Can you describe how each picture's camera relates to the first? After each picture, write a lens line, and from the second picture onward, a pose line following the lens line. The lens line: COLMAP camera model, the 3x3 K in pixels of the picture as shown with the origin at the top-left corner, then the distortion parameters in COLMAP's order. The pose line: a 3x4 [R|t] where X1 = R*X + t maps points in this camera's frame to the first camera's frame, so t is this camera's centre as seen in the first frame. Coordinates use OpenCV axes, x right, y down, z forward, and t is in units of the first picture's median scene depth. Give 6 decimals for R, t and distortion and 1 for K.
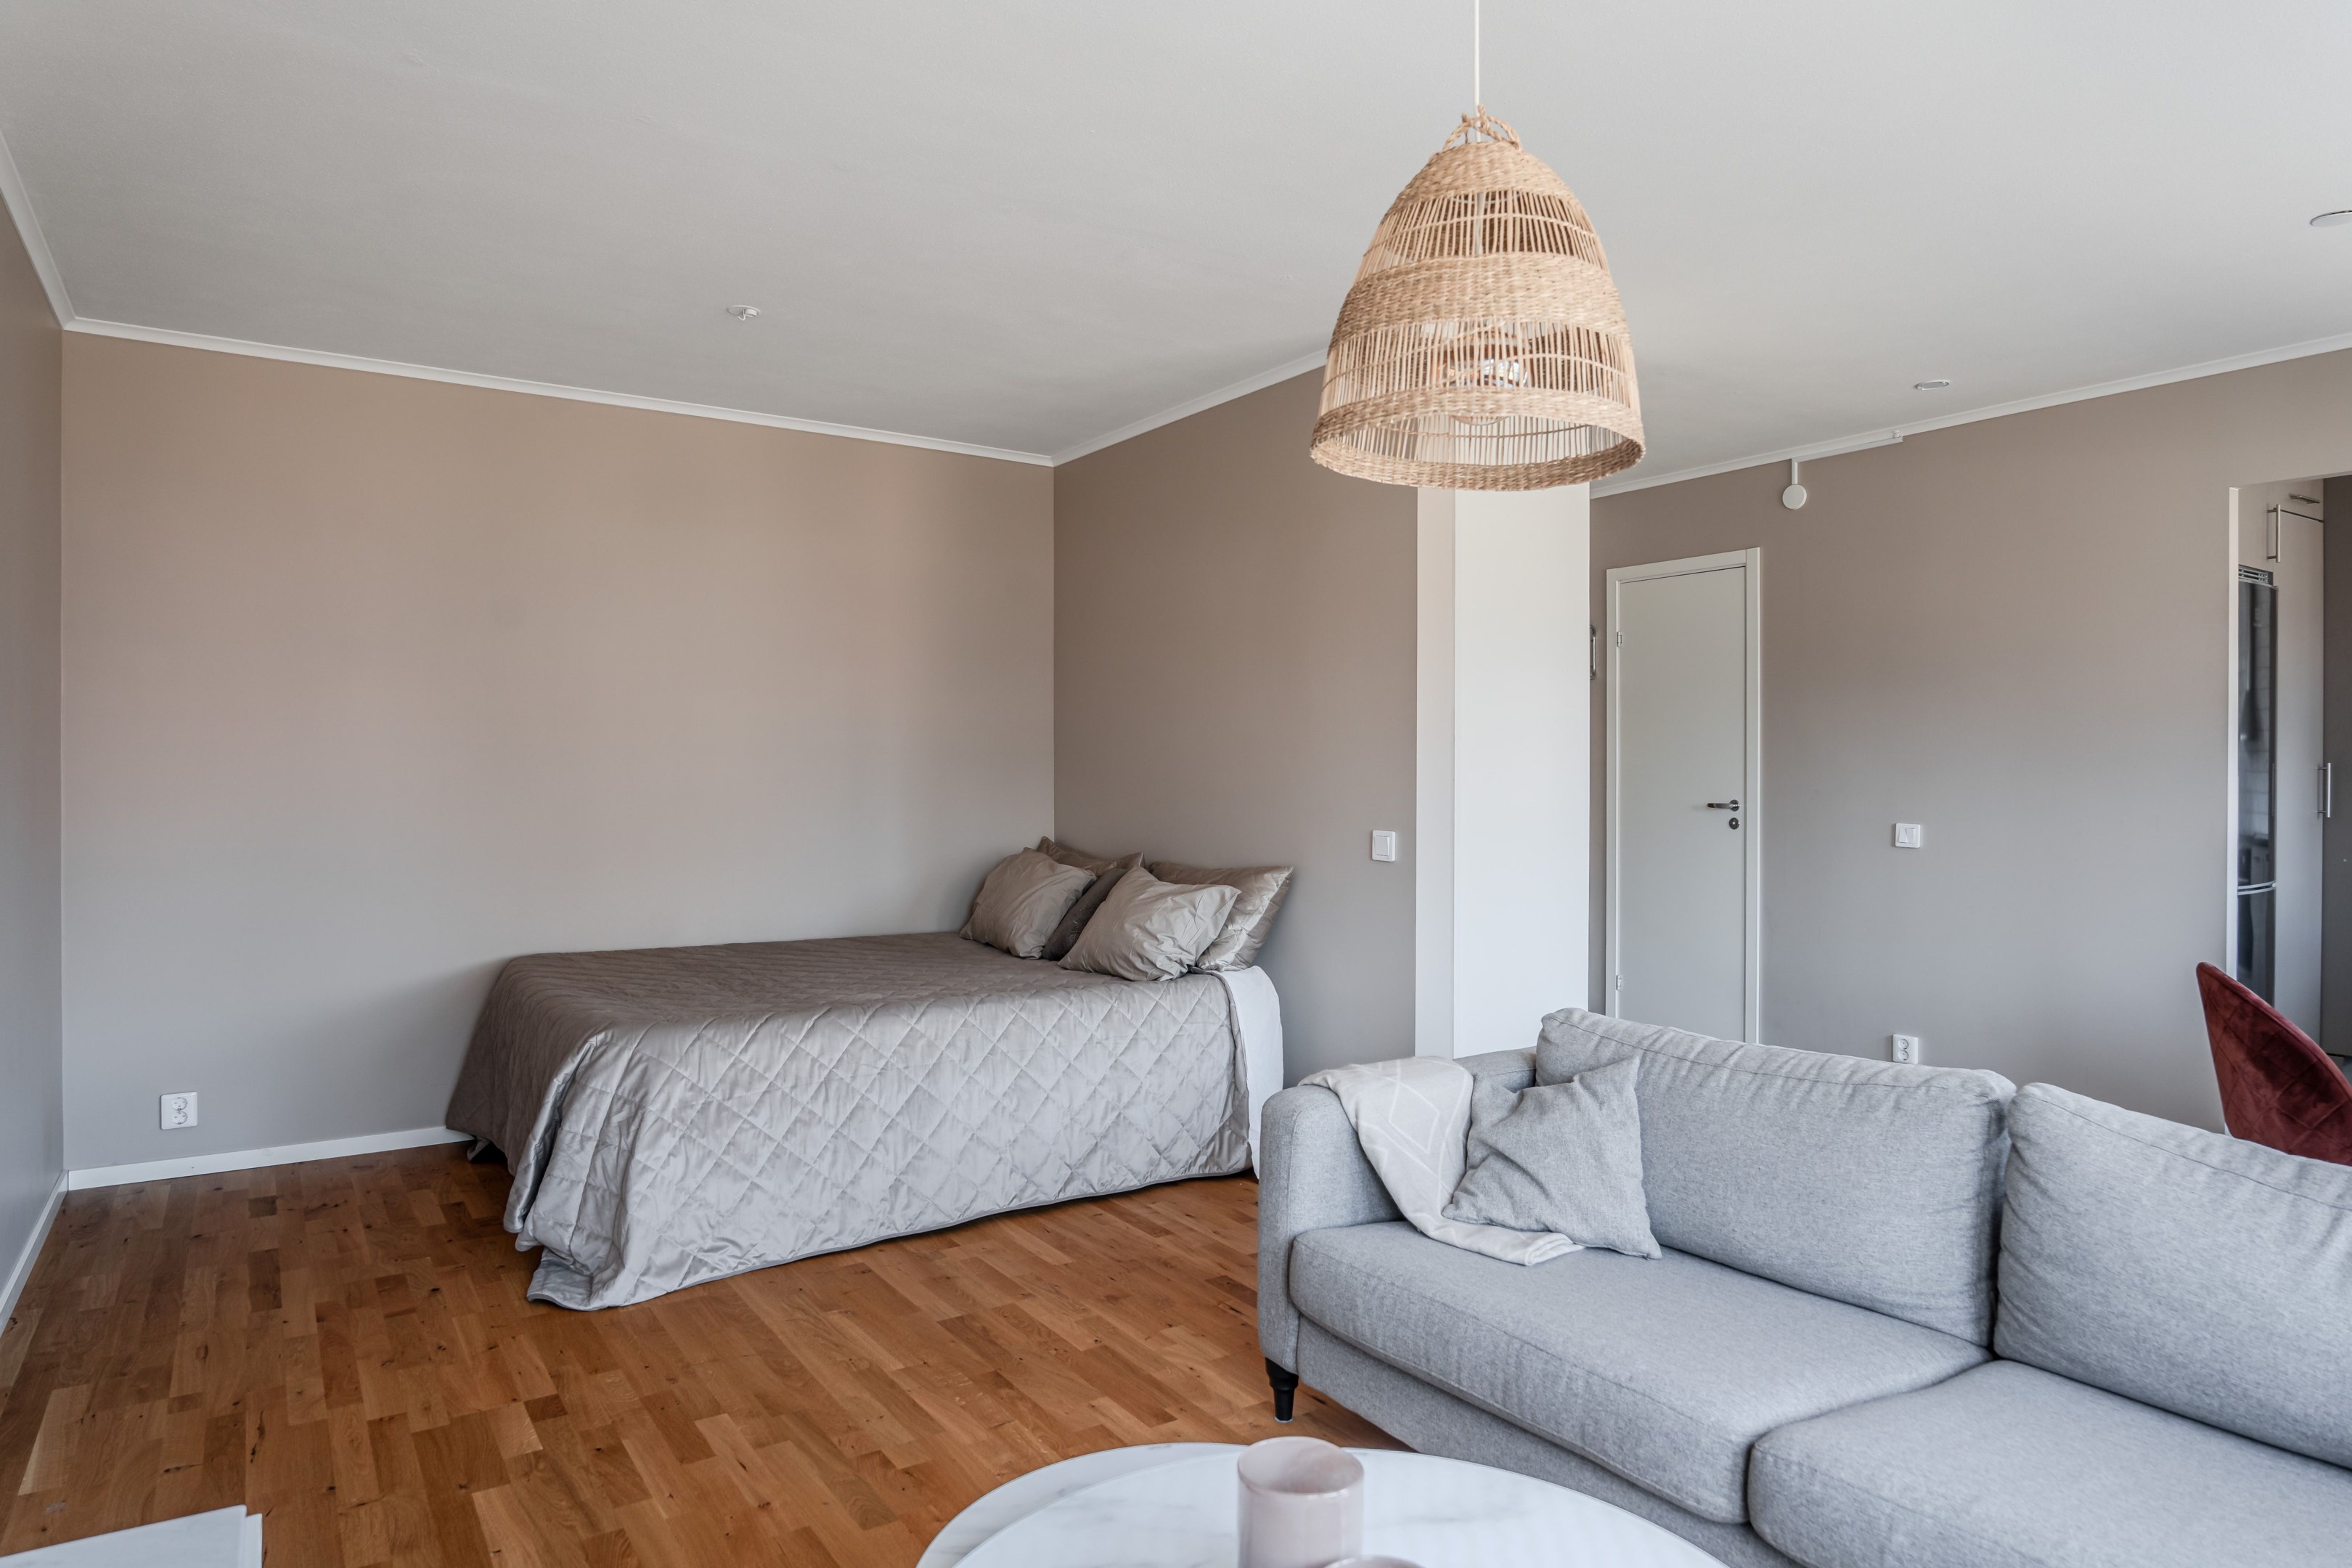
lens RADIAL K [[1385.5, 0, 1176.0], [0, 1385.5, 784.0], [0, 0, 1]] dist [-0.028305, 0.000917]
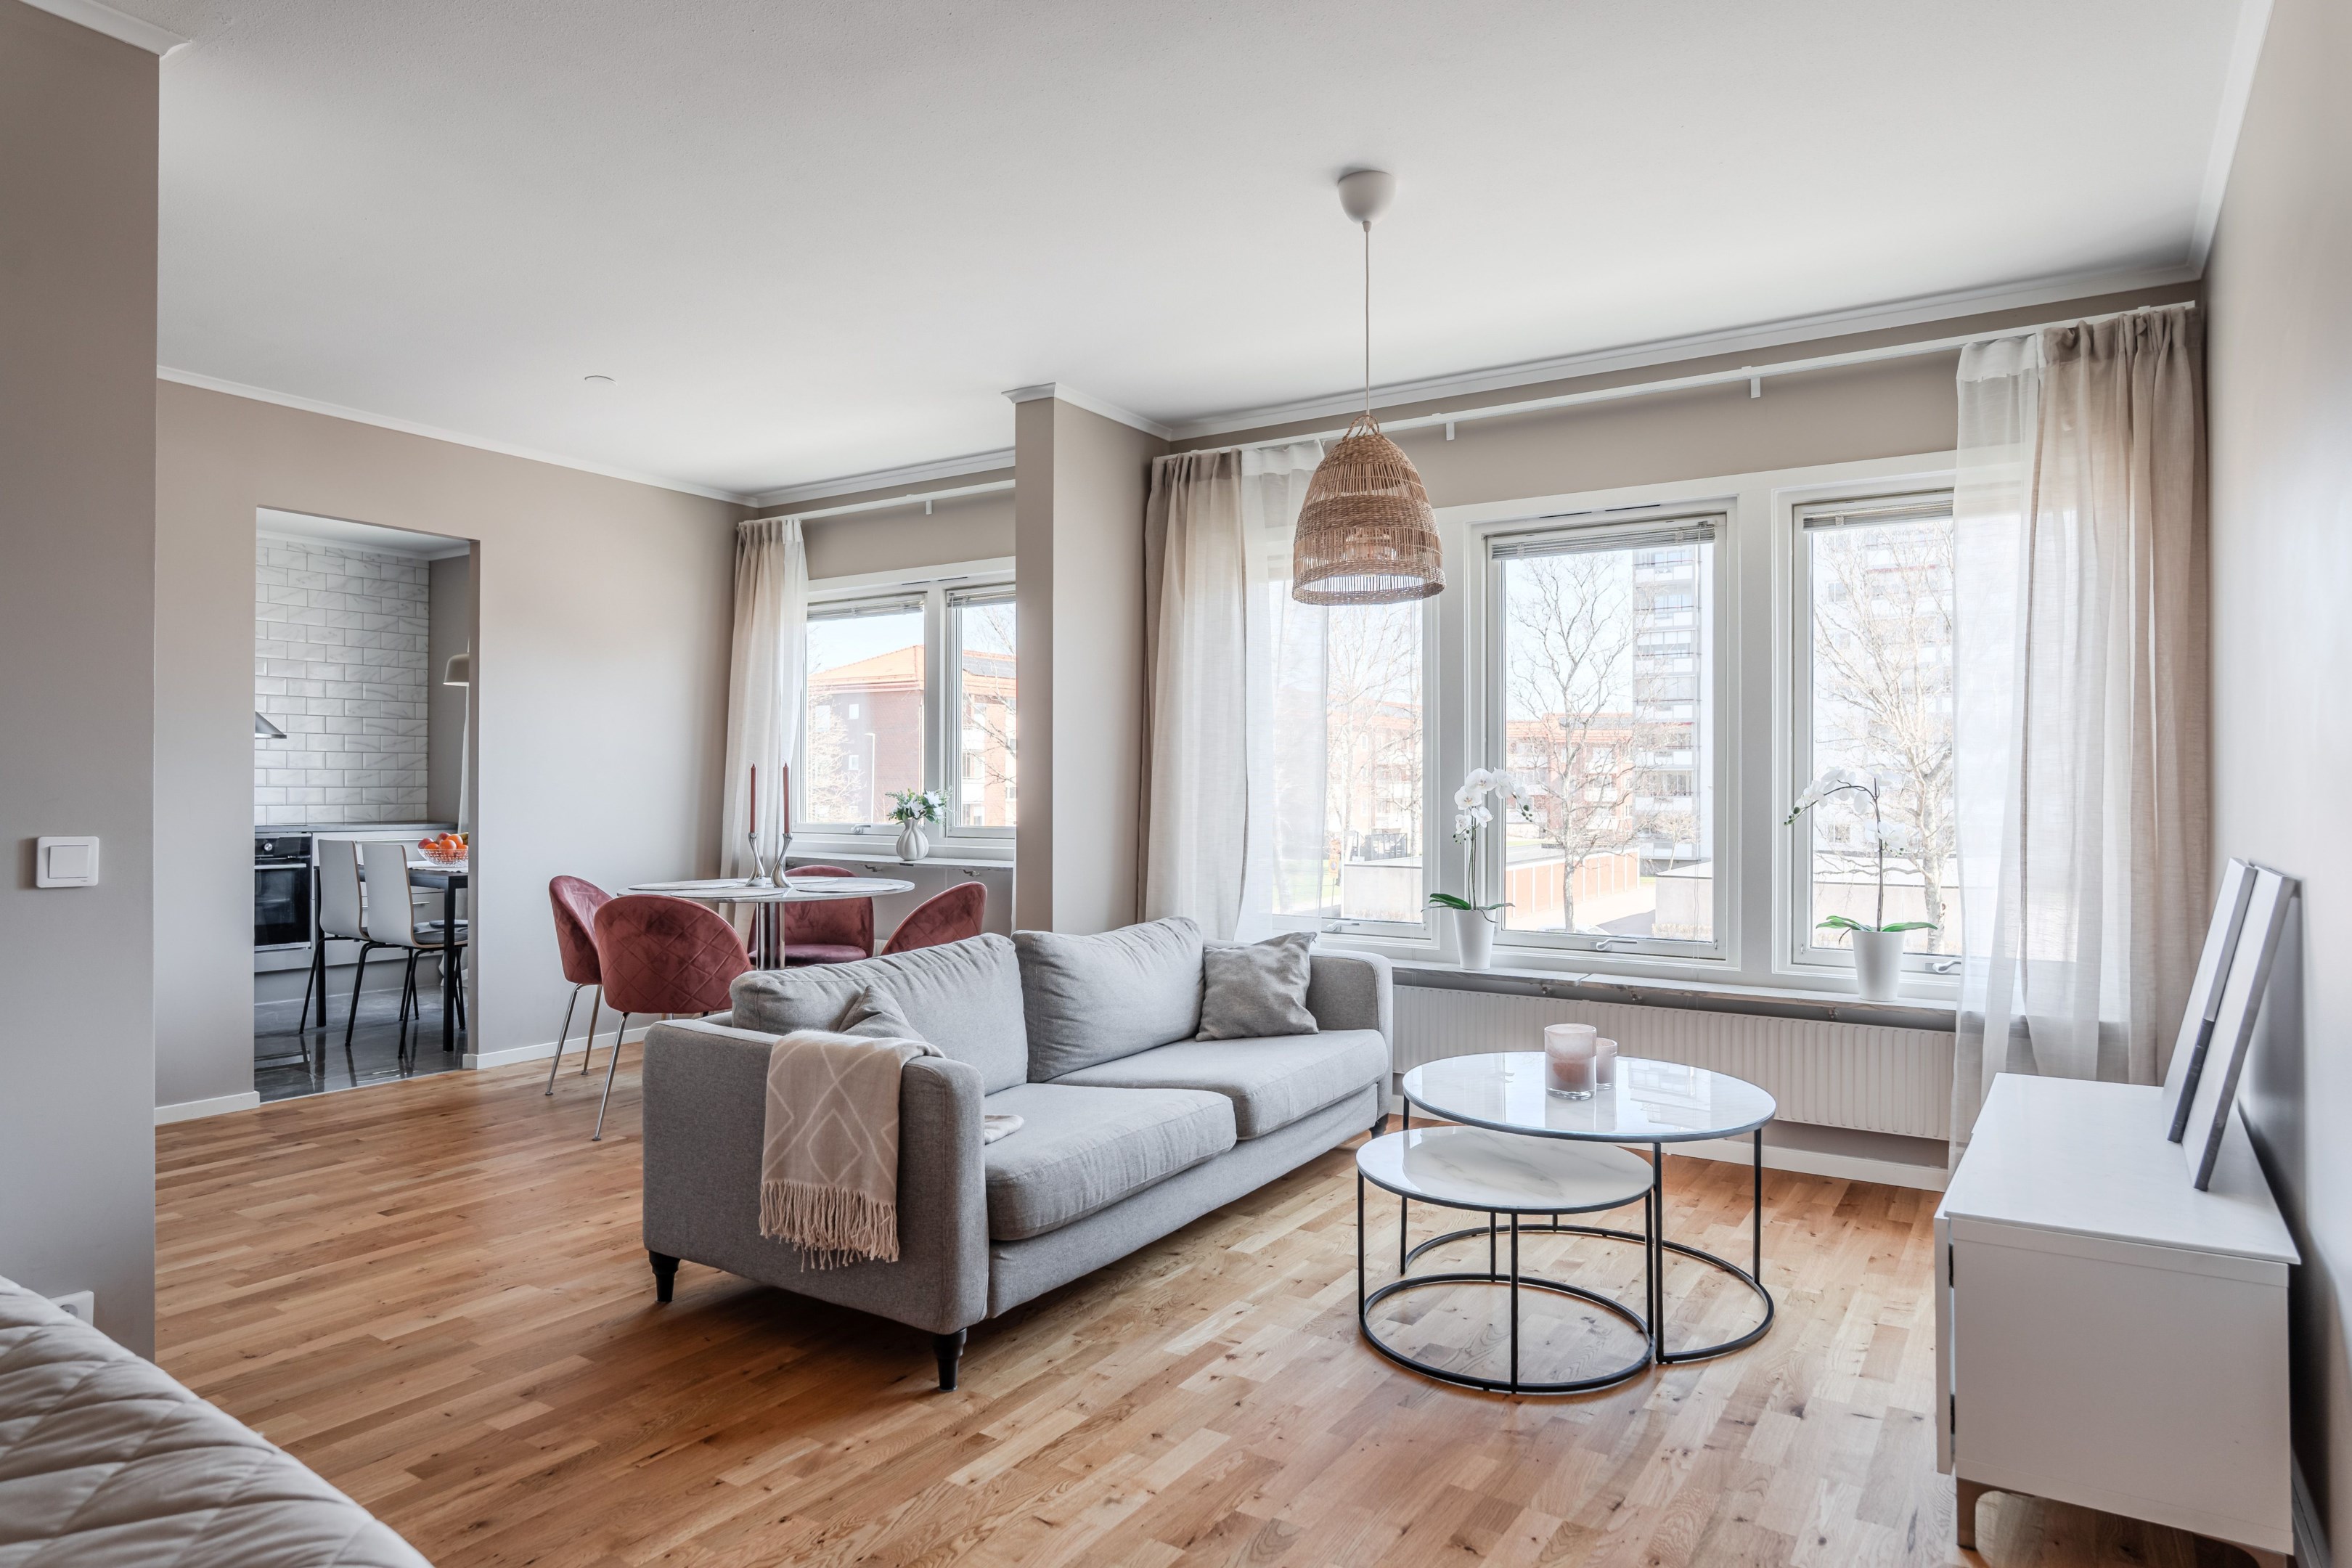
lens RADIAL K [[1385.5, 0, 1176.0], [0, 1385.5, 784.0], [0, 0, 1]] dist [-0.028305, 0.000917]
pose [[-0.403423, -0.004035, 0.915004, -0.898927], [-0.003074, 0.999991, 0.003054, 0.015351], [-0.915008, -0.001581, -0.403432, 1.240577]]
